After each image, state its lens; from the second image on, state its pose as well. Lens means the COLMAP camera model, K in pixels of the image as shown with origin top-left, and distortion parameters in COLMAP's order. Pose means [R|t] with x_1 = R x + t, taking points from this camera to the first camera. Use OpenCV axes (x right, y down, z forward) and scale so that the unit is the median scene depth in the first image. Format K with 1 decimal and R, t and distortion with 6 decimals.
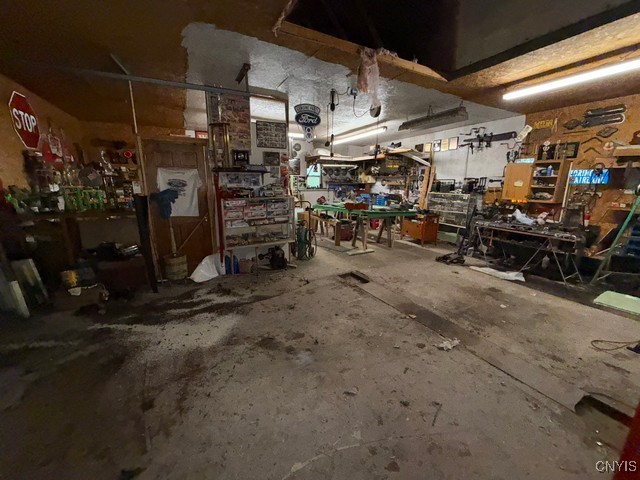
lens RADIAL K [[254.1, 0, 317.9], [0, 254.1, 240.4], [0, 0, 1]] dist [-0.000319, 0.000404]
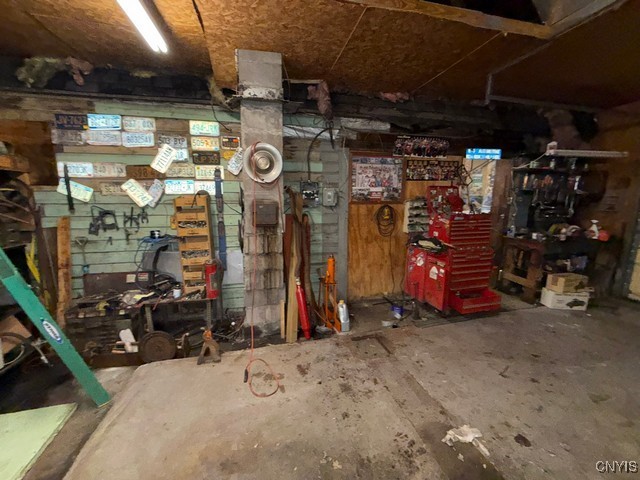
lens RADIAL K [[254.1, 0, 321.2], [0, 254.1, 239.3], [0, 0, 1]] dist [-0.000319, 0.000404]
pose [[-0.967954, -0.053117, 0.245445, 0.595377], [0.046406, 0.922709, 0.382694, -0.264910], [-0.246802, 0.381821, -0.890675, 1.163218]]
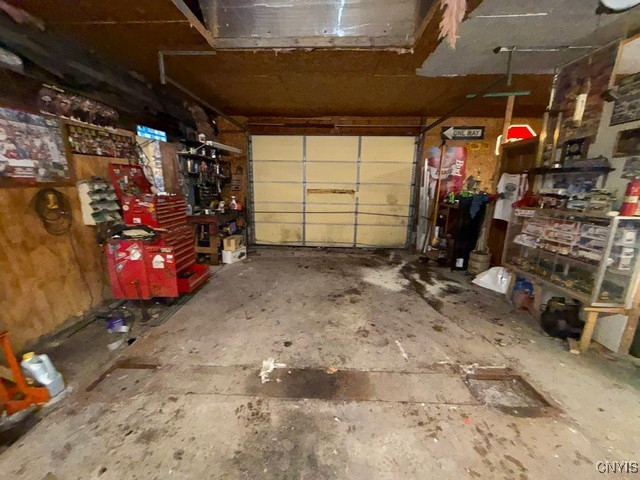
lens RADIAL K [[254.1, 0, 317.1], [0, 254.1, 238.9], [0, 0, 1]] dist [-0.000319, 0.000404]
pose [[-0.516446, 0.168610, -0.839556, 0.847183], [-0.215802, 0.923153, 0.318148, -0.230978], [0.828681, 0.345484, -0.440373, 1.063894]]
